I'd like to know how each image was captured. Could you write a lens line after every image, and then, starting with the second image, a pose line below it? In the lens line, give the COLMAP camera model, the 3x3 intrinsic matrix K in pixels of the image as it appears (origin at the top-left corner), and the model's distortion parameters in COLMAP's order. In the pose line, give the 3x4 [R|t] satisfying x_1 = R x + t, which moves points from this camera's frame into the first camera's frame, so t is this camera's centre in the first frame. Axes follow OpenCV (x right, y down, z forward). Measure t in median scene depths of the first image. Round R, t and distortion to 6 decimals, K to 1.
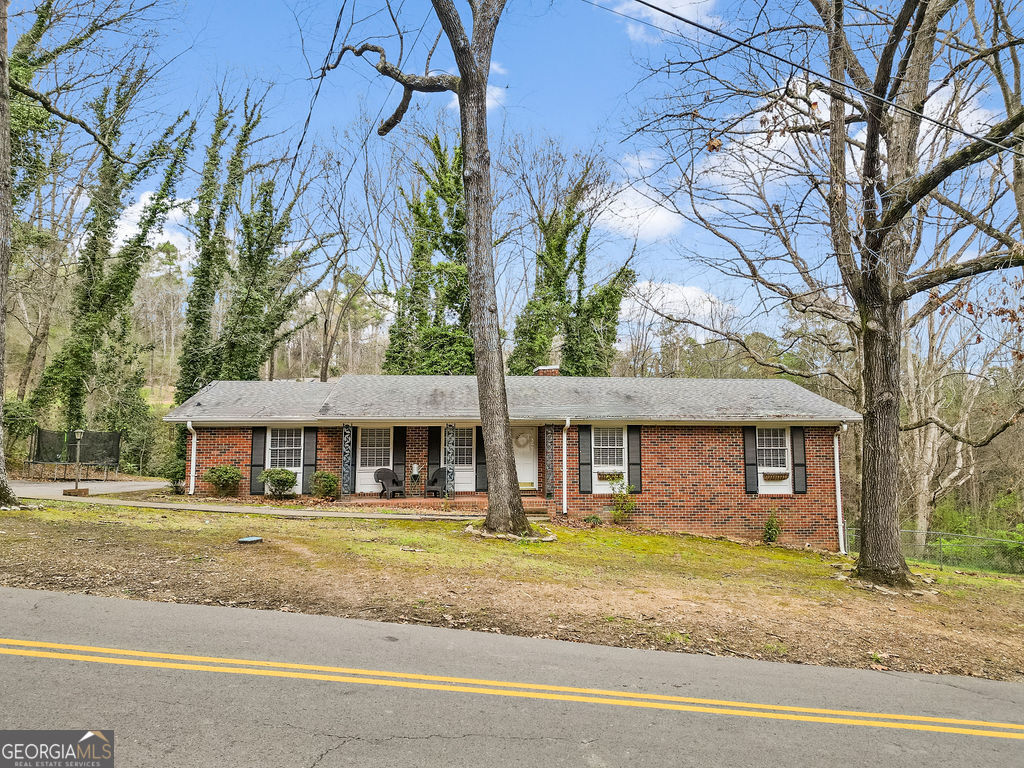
lens RADIAL K [[714.7, 0, 511.5], [0, 714.7, 389.3], [0, 0, 1]] dist [0.038808, -0.007032]
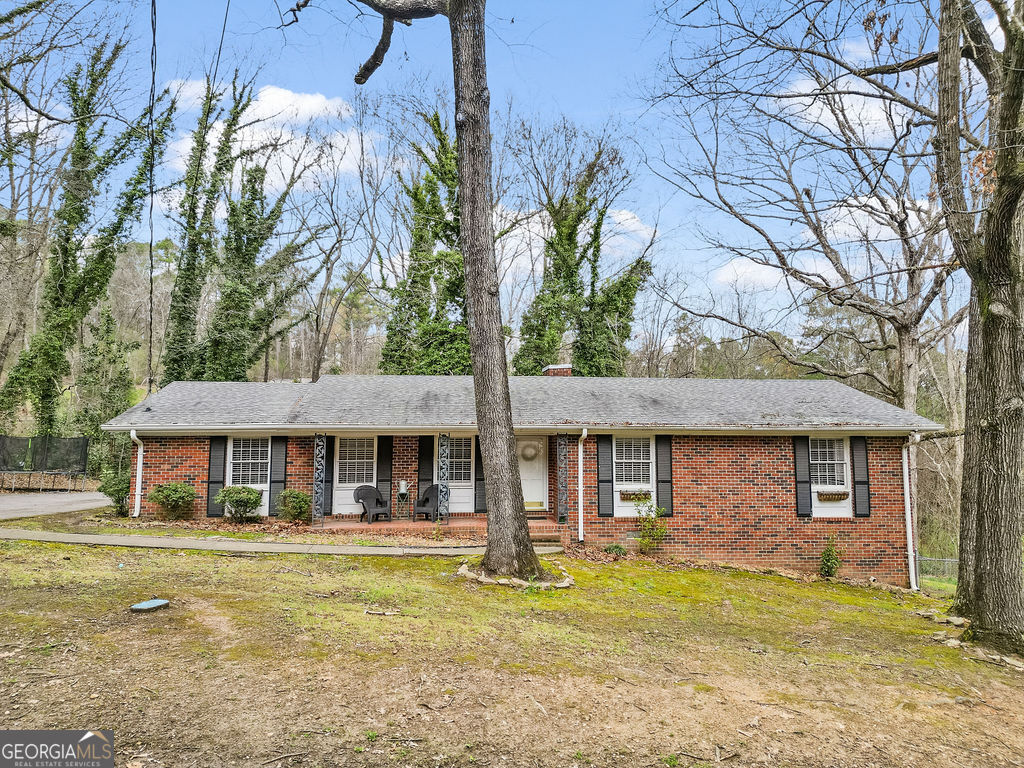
lens RADIAL K [[714.7, 0, 513.3], [0, 714.7, 388.2], [0, 0, 1]] dist [0.038808, -0.007032]
pose [[0.999976, 0.000714, -0.006855, 0.001220], [-0.000728, 0.999998, -0.001948, -0.002750], [0.006854, 0.001952, 0.999975, 0.157118]]
